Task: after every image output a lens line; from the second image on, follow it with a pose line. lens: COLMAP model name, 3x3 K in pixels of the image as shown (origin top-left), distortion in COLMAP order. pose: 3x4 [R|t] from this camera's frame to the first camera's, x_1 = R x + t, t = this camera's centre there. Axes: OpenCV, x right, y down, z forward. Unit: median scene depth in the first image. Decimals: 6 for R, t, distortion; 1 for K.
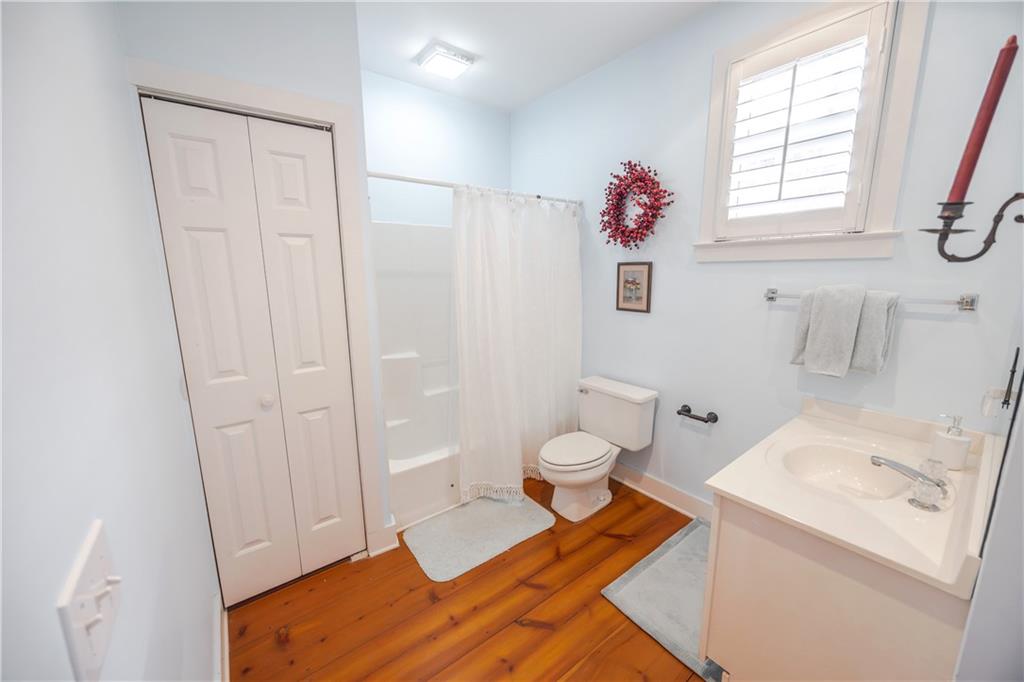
lens RADIAL K [[393.3, 0, 512.7], [0, 393.3, 344.2], [0, 0, 1]] dist [0.000827, 0.000069]
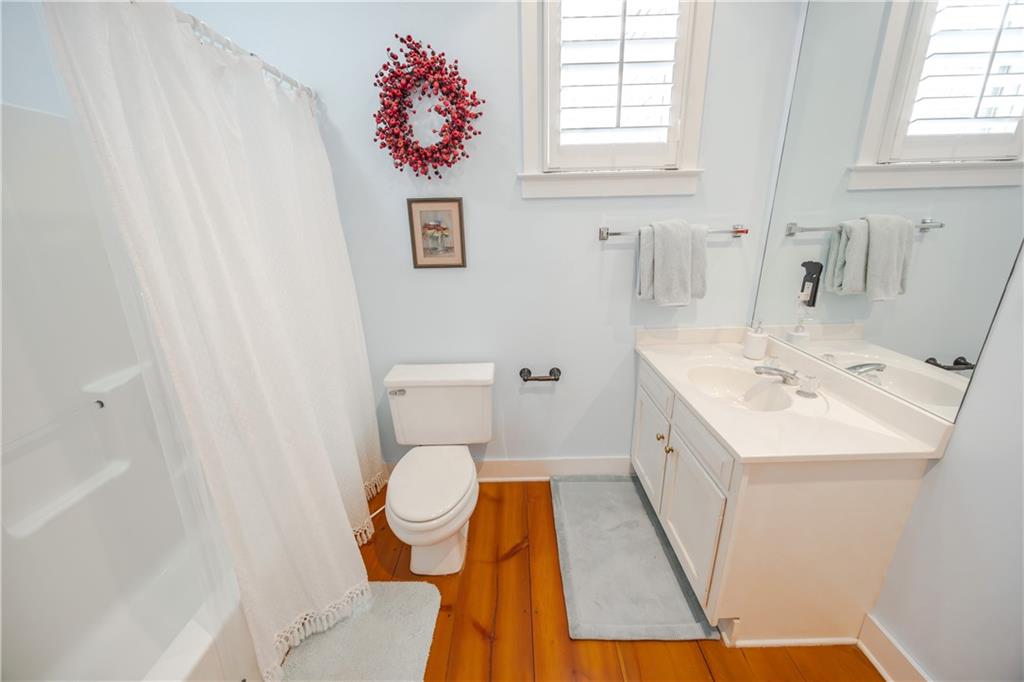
lens RADIAL K [[393.3, 0, 512.1], [0, 393.3, 341.0], [0, 0, 1]] dist [0.000827, 0.000069]
pose [[0.609352, -0.250421, 0.752316, -0.214023], [0.161514, 0.968125, 0.191436, -0.074025], [-0.776275, 0.004858, 0.630376, 0.458940]]
